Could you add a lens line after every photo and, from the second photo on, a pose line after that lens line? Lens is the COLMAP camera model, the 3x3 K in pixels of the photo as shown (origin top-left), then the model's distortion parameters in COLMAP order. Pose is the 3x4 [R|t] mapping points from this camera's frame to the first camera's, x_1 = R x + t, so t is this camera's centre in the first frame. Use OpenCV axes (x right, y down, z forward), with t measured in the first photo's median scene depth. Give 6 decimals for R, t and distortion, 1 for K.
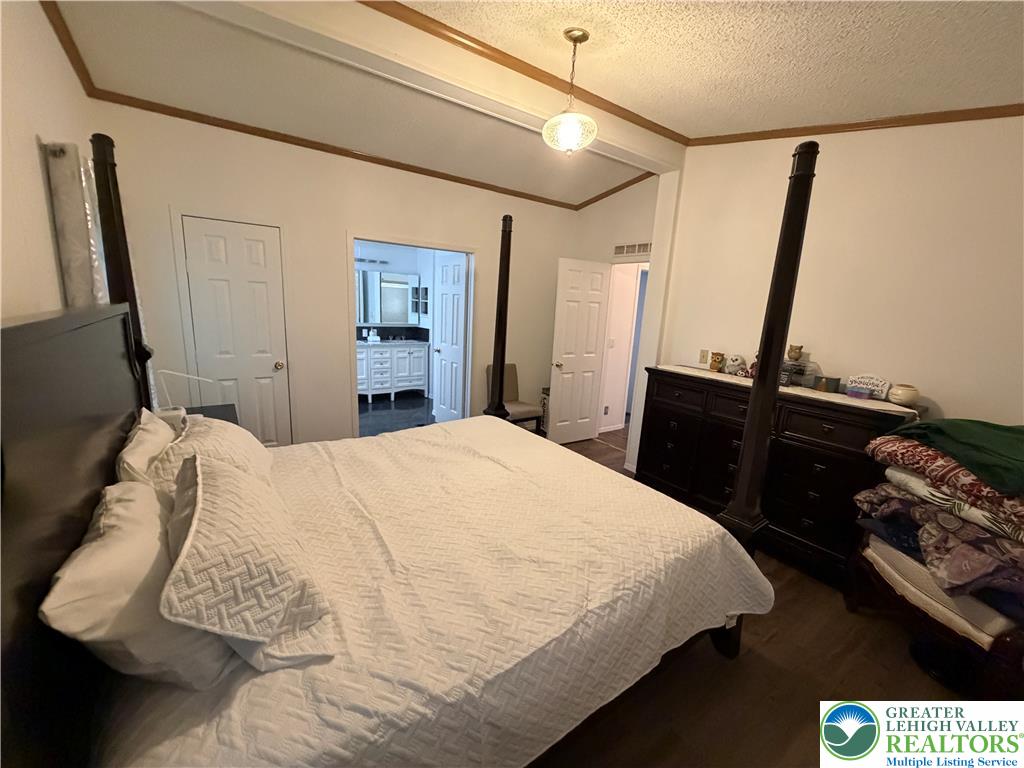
lens RADIAL K [[411.5, 0, 512.0], [0, 411.5, 384.0], [0, 0, 1]] dist [-0.019917, -0.000030]
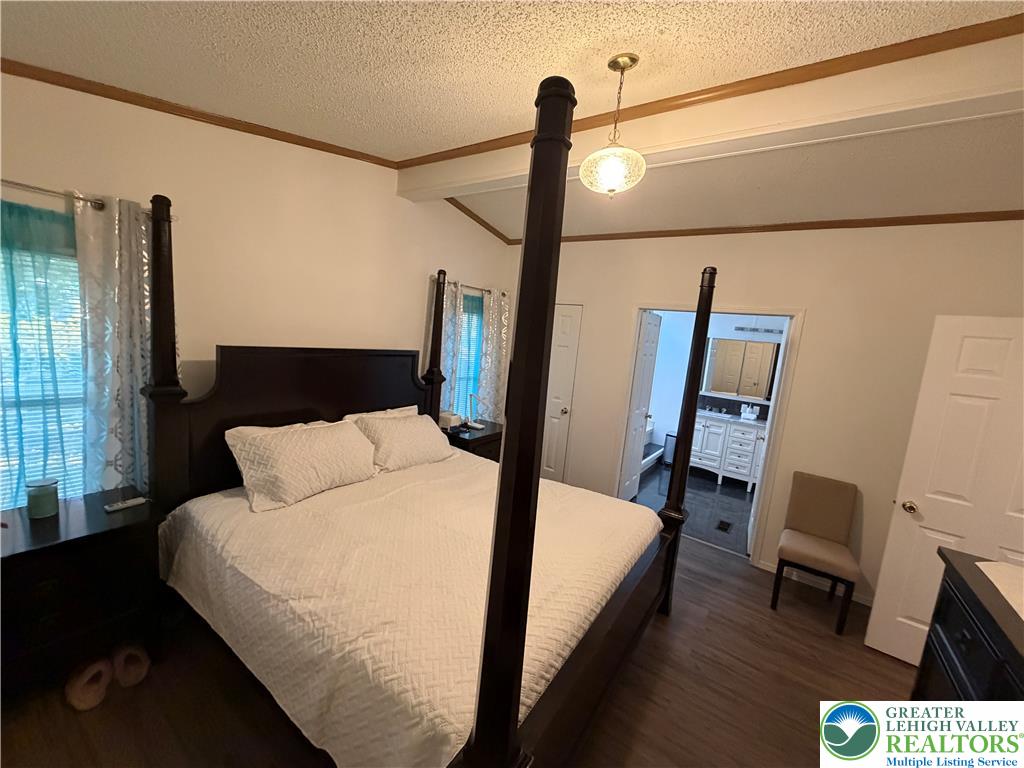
lens RADIAL K [[407.3, 0, 508.8], [0, 407.3, 384.9], [0, 0, 1]] dist [-0.000553, 0.000014]
pose [[0.342452, 0.106278, -0.933505, 1.117350], [-0.261340, 0.965145, 0.014009, -0.188942], [0.902456, 0.239165, 0.358291, 0.769004]]
